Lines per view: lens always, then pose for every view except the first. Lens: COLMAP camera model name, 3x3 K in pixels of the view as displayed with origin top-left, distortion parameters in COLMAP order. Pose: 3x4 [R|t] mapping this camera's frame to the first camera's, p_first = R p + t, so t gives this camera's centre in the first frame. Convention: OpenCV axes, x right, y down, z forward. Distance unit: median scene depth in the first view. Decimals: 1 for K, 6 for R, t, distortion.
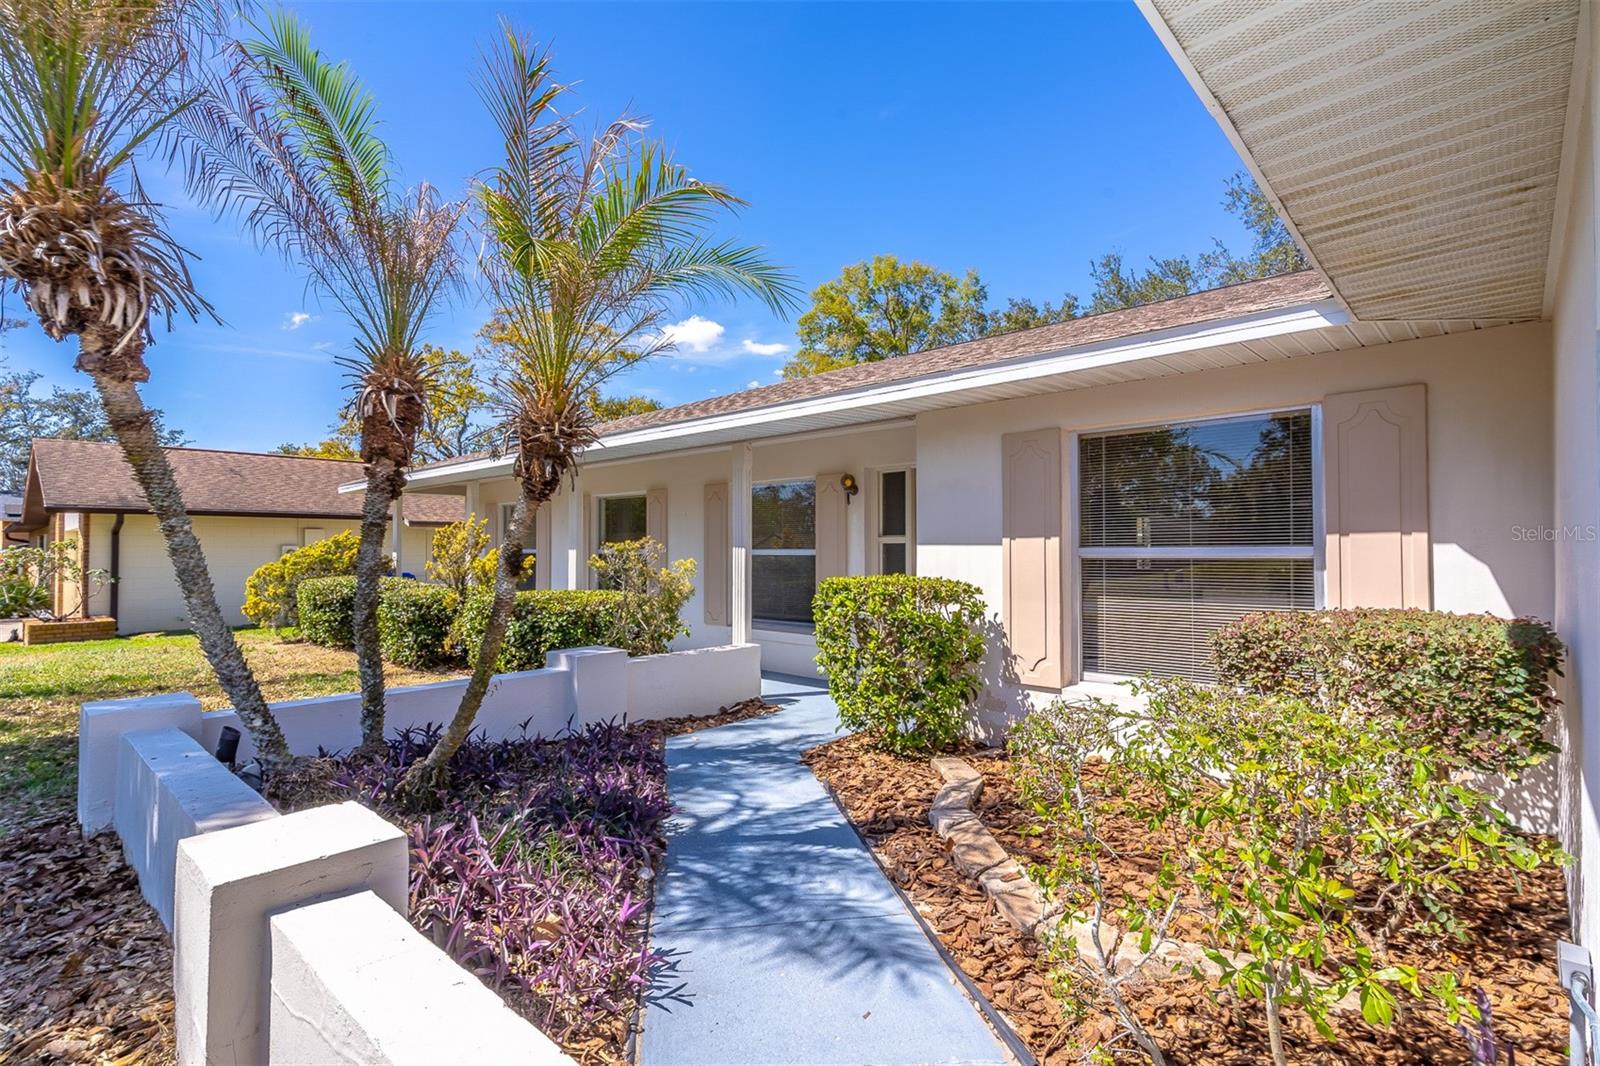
lens RADIAL K [[764.9, 0, 795.1], [0, 764.9, 541.5], [0, 0, 1]] dist [0.003891, -0.001771]
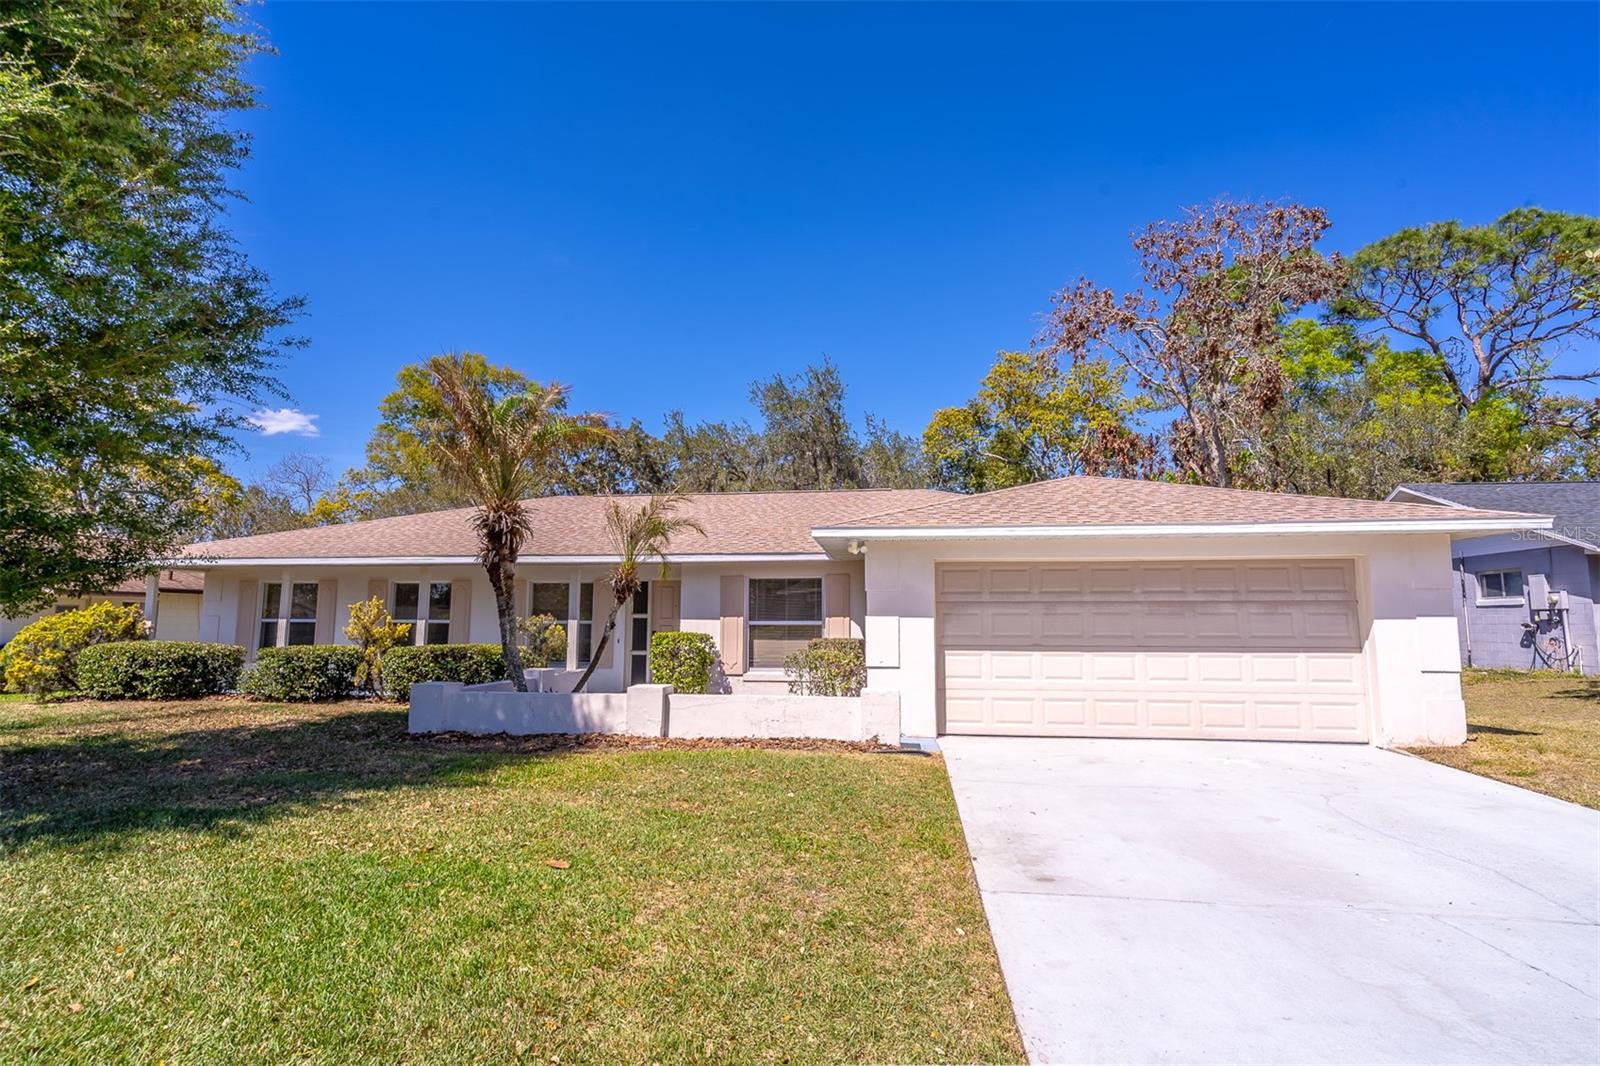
lens RADIAL K [[764.9, 0, 798.3], [0, 764.9, 534.6], [0, 0, 1]] dist [0.003891, -0.001771]
pose [[0.811641, 0.069426, 0.580016, -0.687613], [-0.010631, 0.994504, -0.104162, -0.009341], [-0.584059, 0.078376, 0.807918, -0.832249]]
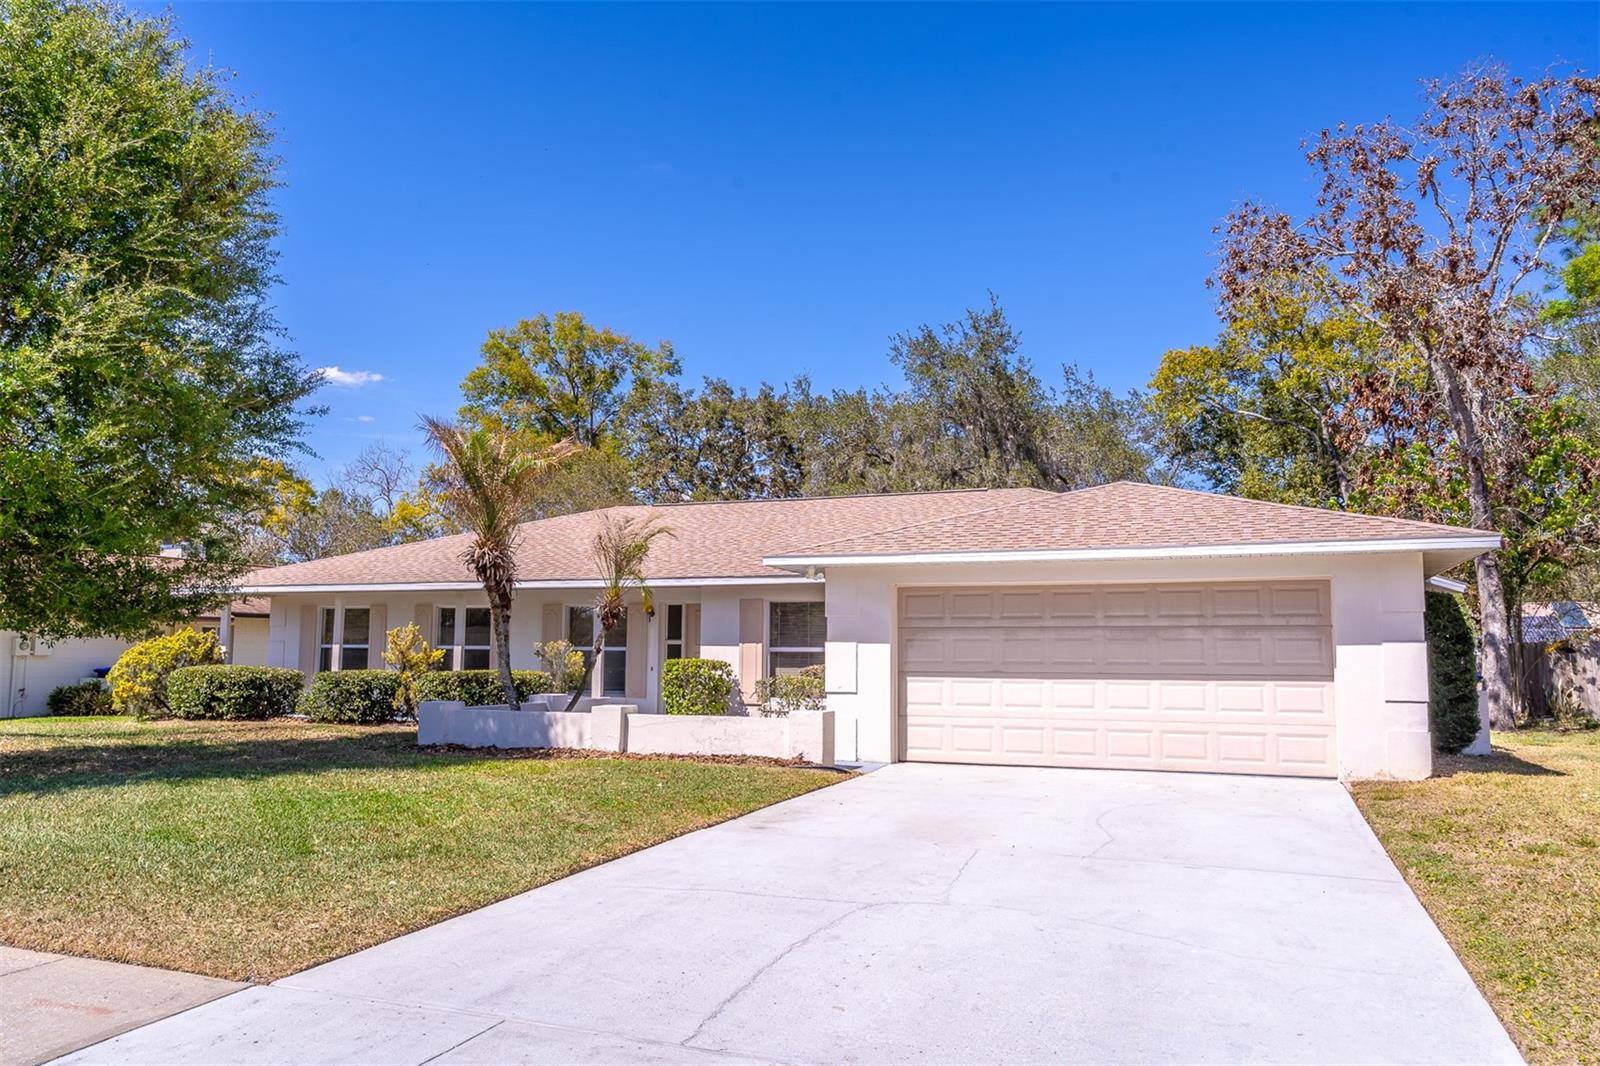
lens RADIAL K [[1150.6, 0, 806.1], [0, 1150.6, 529.9], [0, 0, 1]] dist [-0.008392, 0.017516]
pose [[0.926923, 0.046012, 0.372420, -0.604562], [-0.011428, 0.995455, -0.094543, -0.012198], [-0.375078, 0.083378, 0.923236, -1.646791]]
